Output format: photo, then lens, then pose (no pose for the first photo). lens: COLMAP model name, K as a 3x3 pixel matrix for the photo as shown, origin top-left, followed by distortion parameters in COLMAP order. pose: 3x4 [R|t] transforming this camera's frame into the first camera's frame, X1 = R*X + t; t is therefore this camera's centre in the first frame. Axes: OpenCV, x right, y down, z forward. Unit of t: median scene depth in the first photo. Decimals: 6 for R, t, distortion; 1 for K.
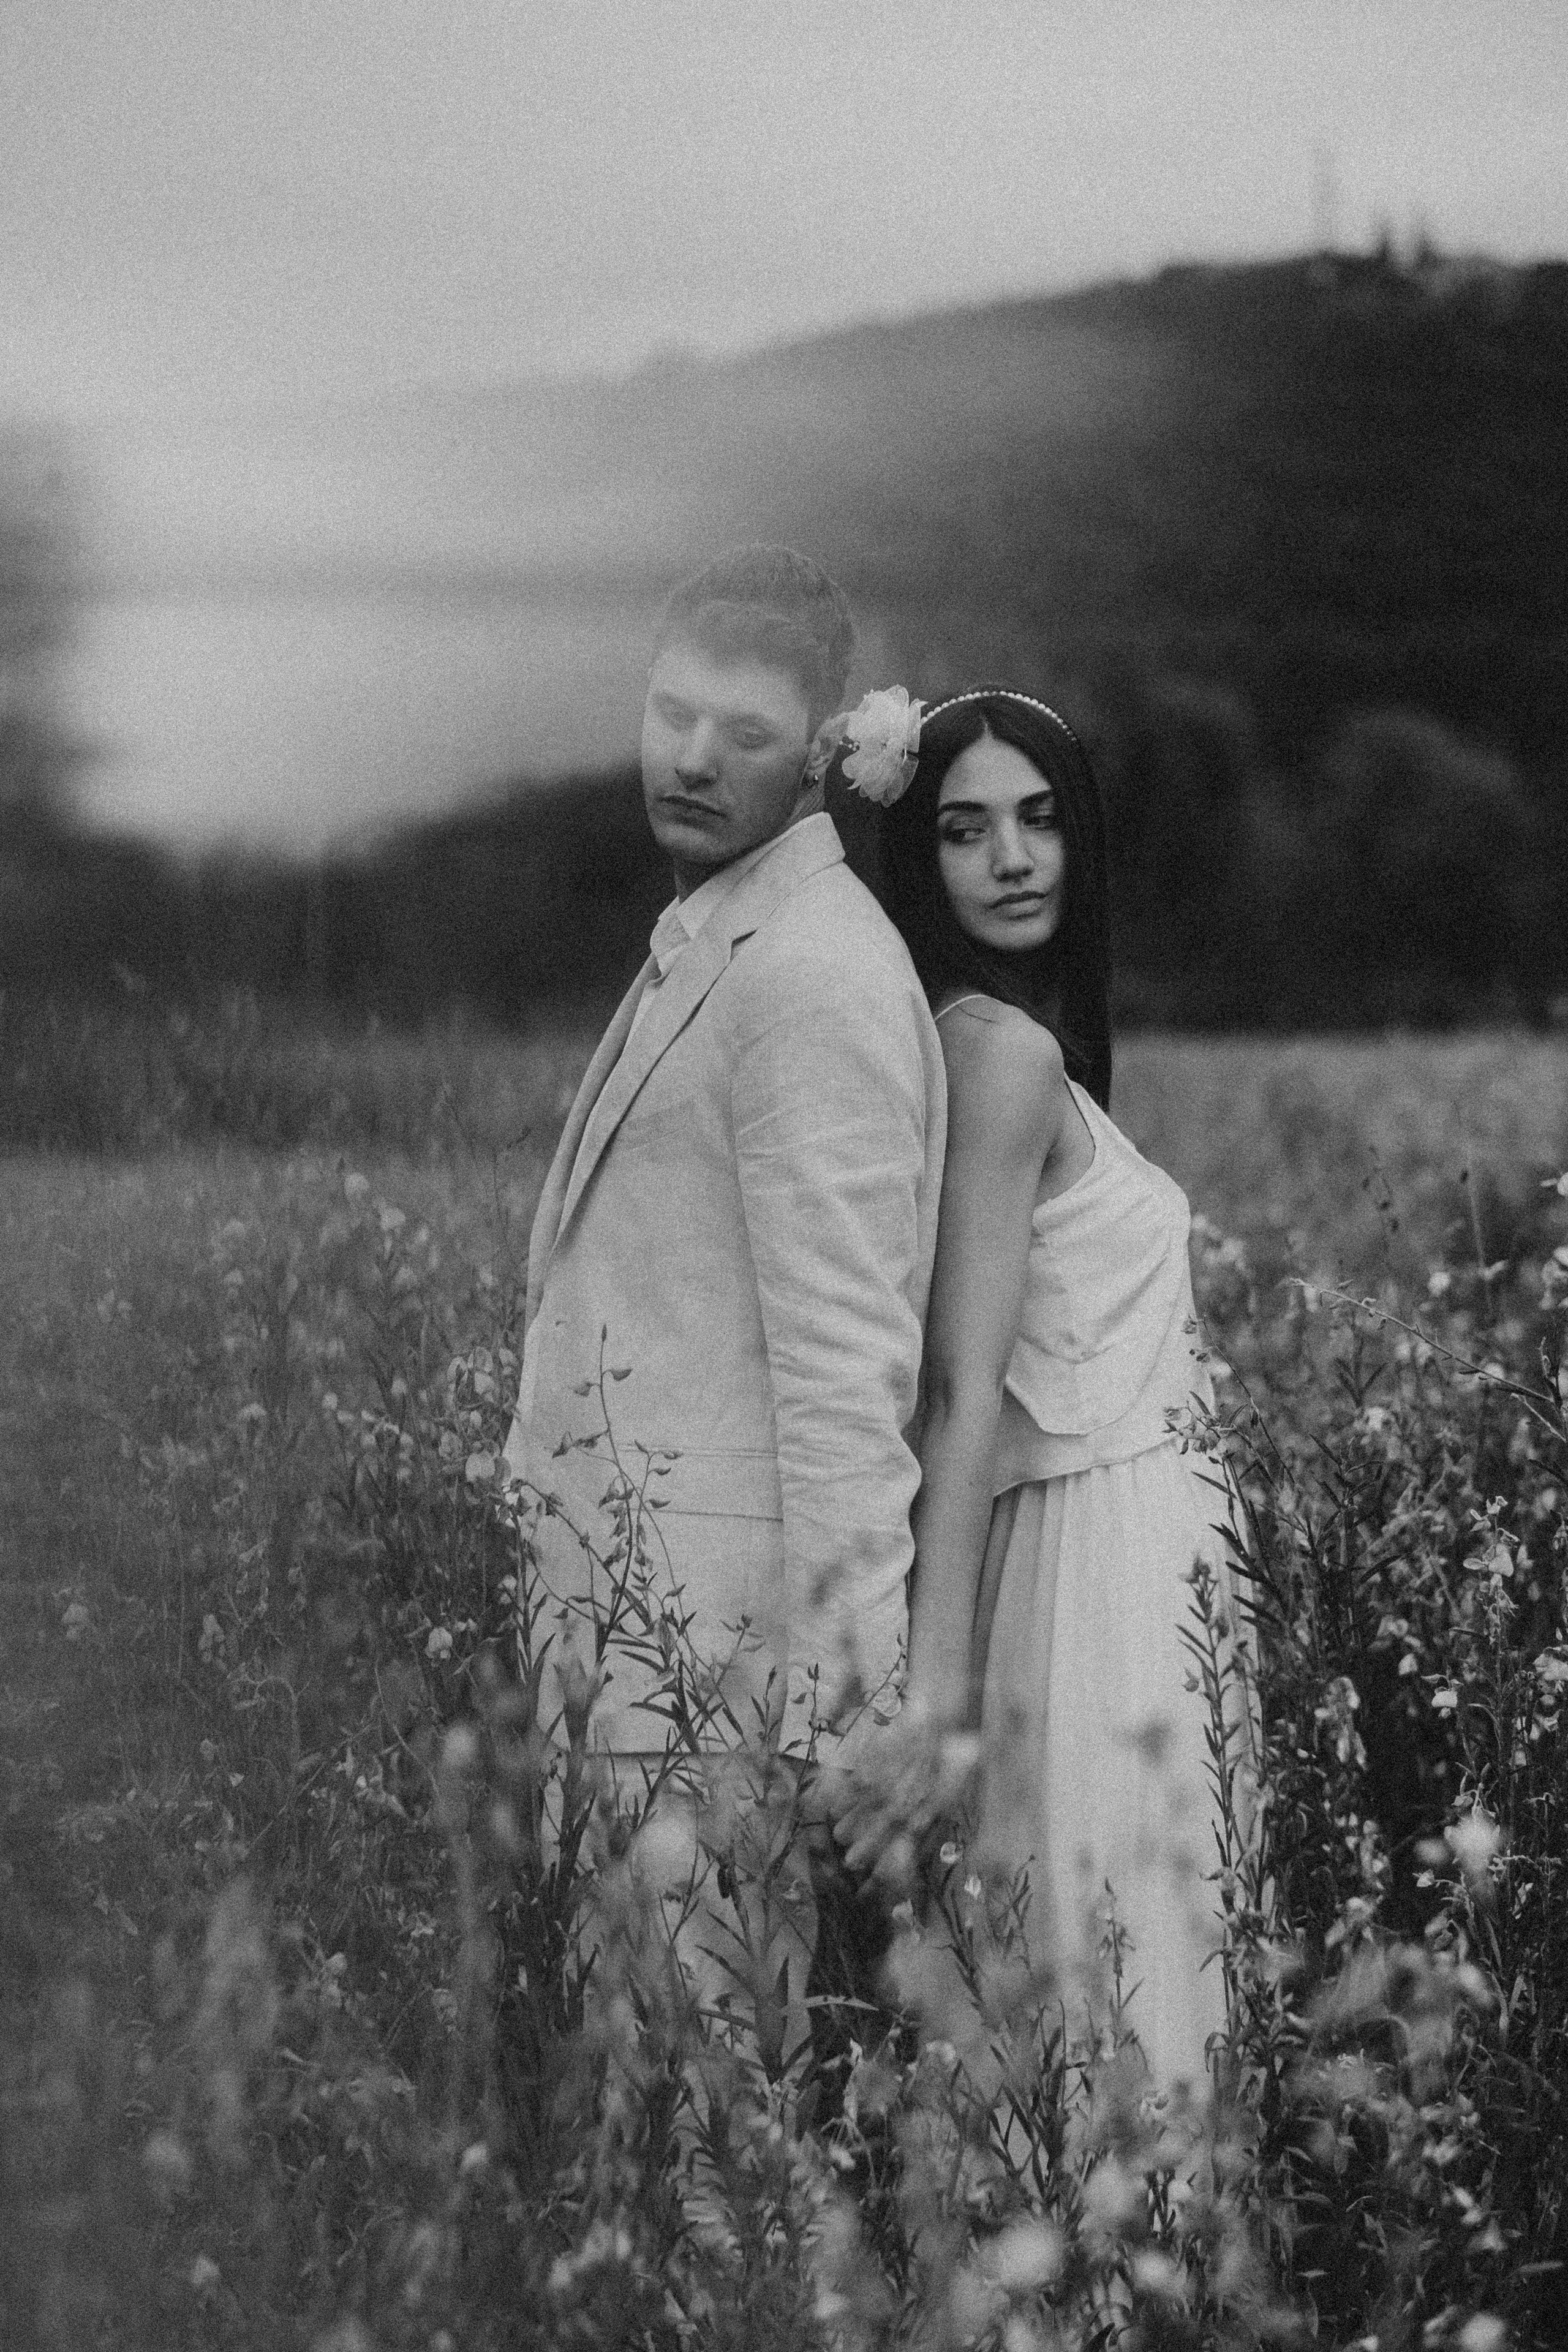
lens RADIAL K [[5631.4, 0, 785.3], [0, 5631.4, 1179.8], [0, 0, 1]] dist [-0.007482, 0.000000]
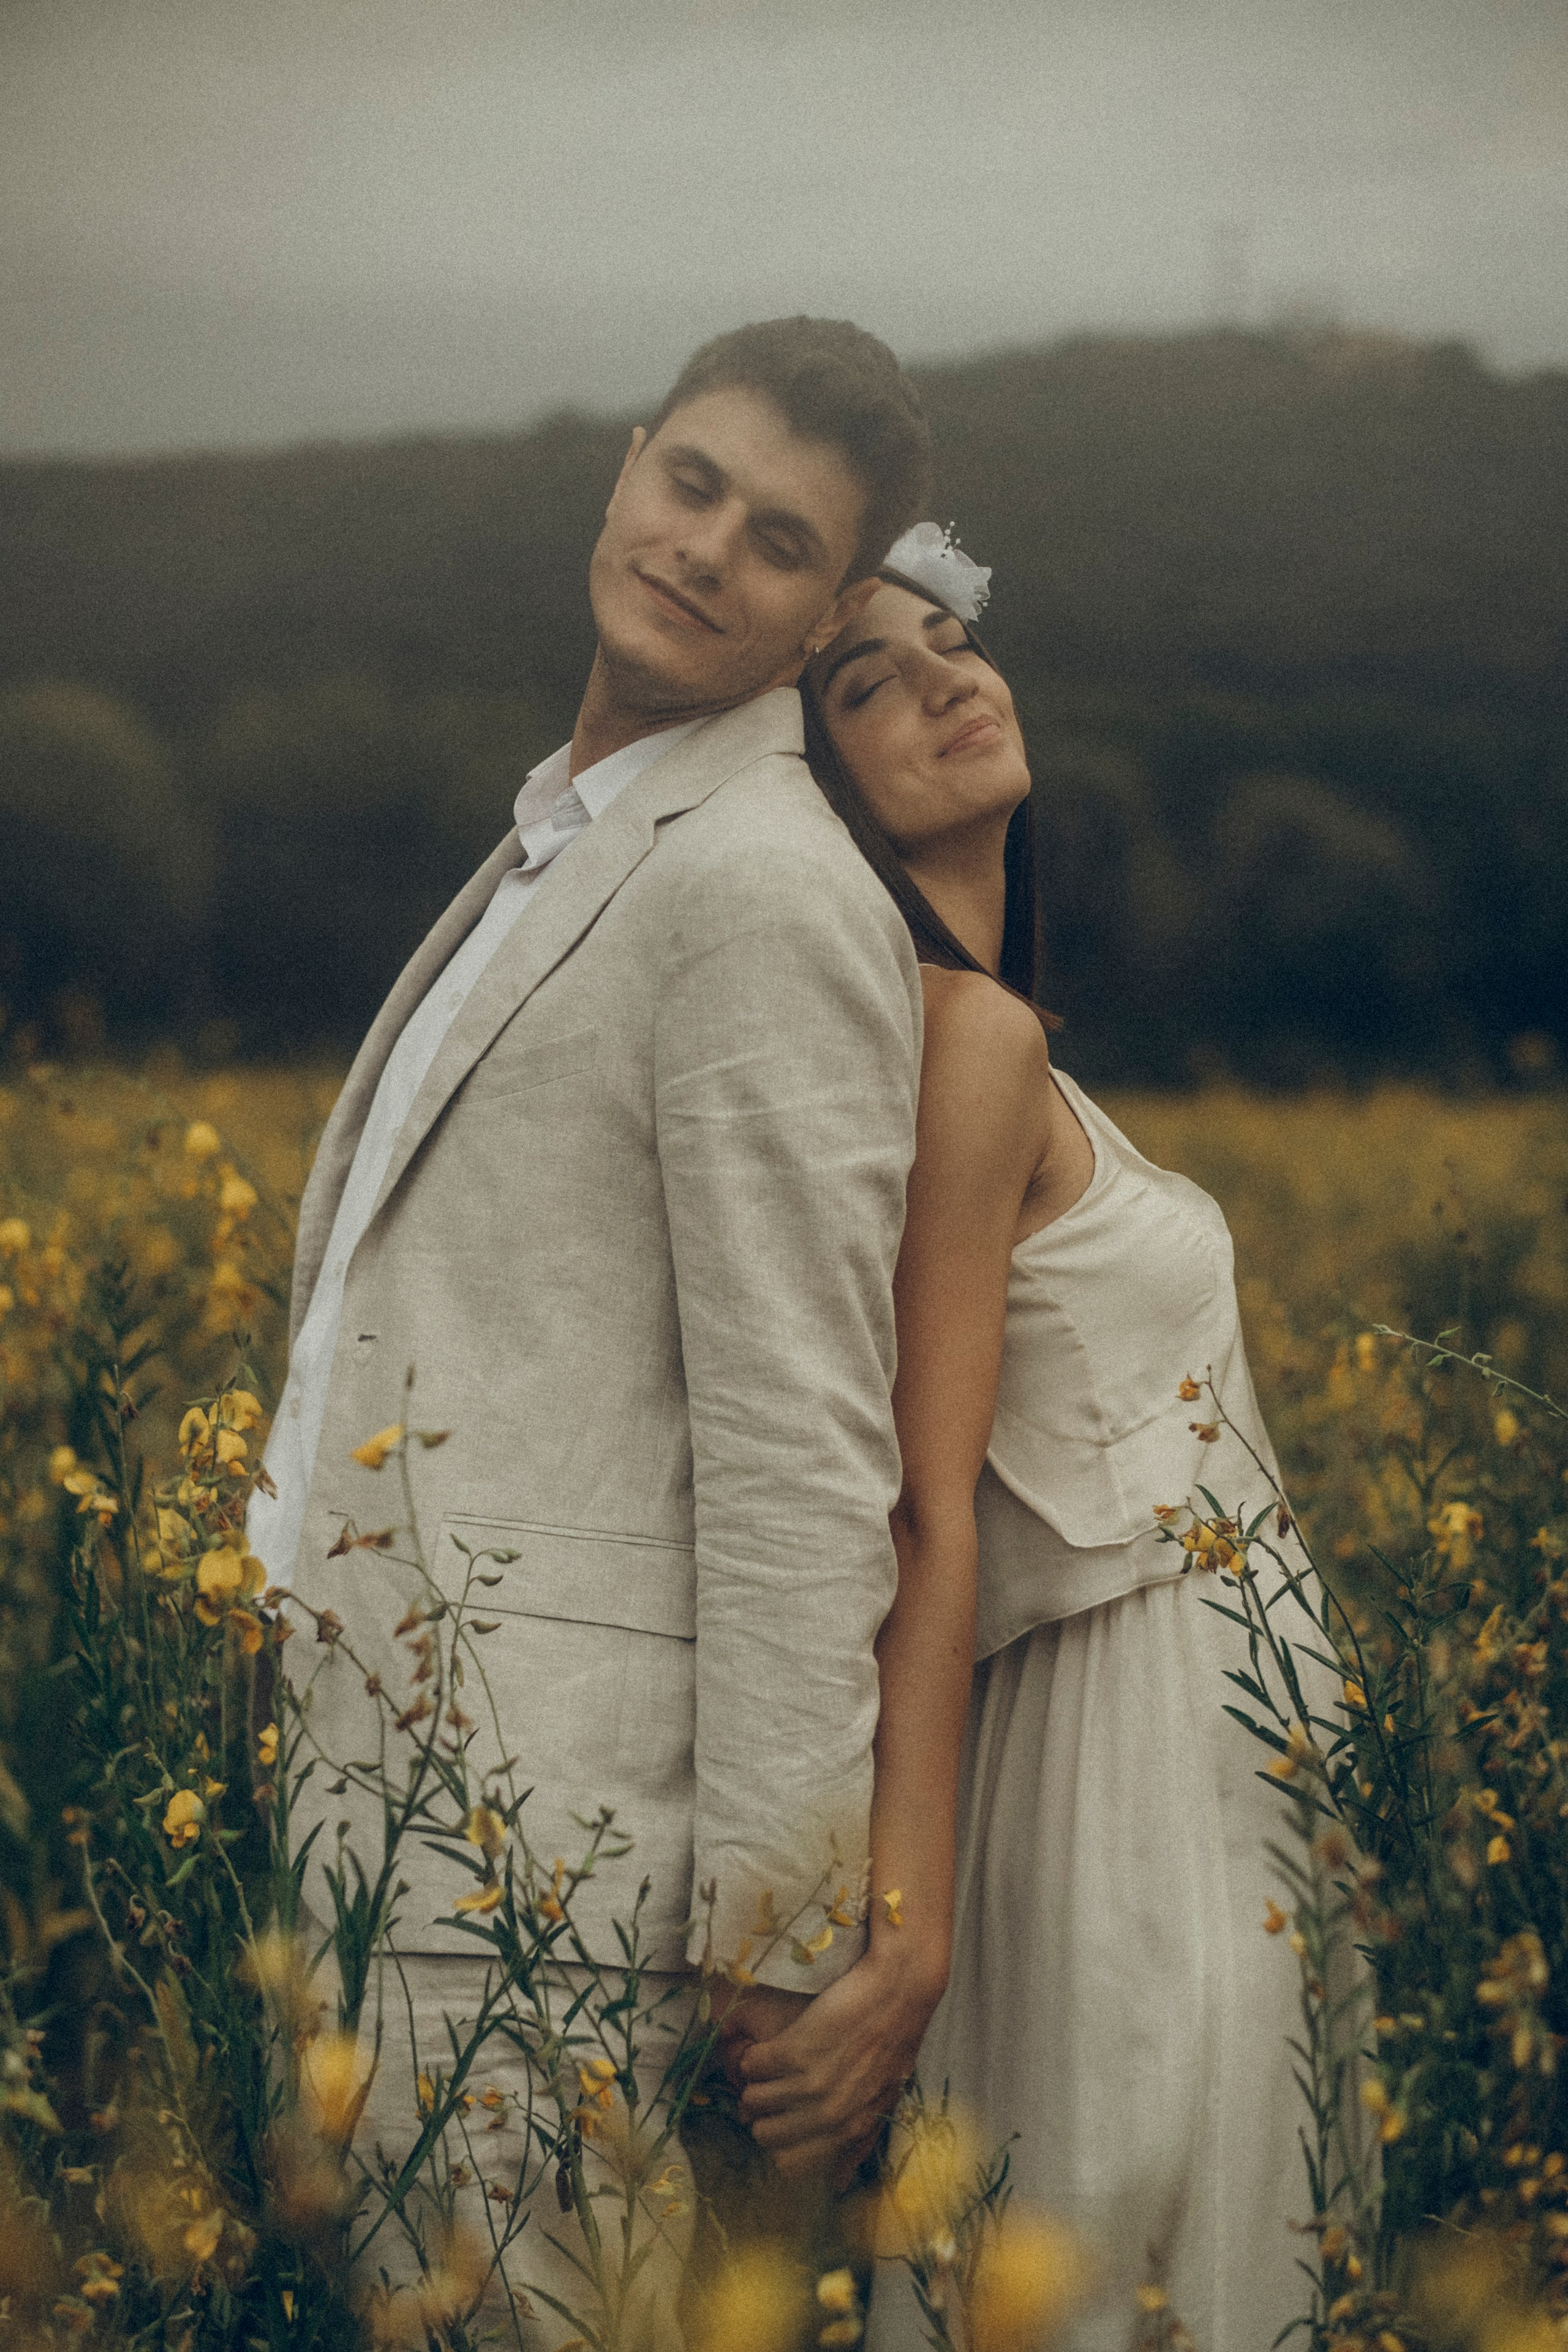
lens RADIAL K [[5631.4, 0, 787.1], [0, 5631.4, 1180.1], [0, 0, 1]] dist [-0.007482, 0.000000]
pose [[0.999427, 0.025896, 0.021801, -0.002132], [-0.025694, 0.999625, -0.009493, 0.008677], [-0.022039, 0.008927, 0.999717, 0.320249]]
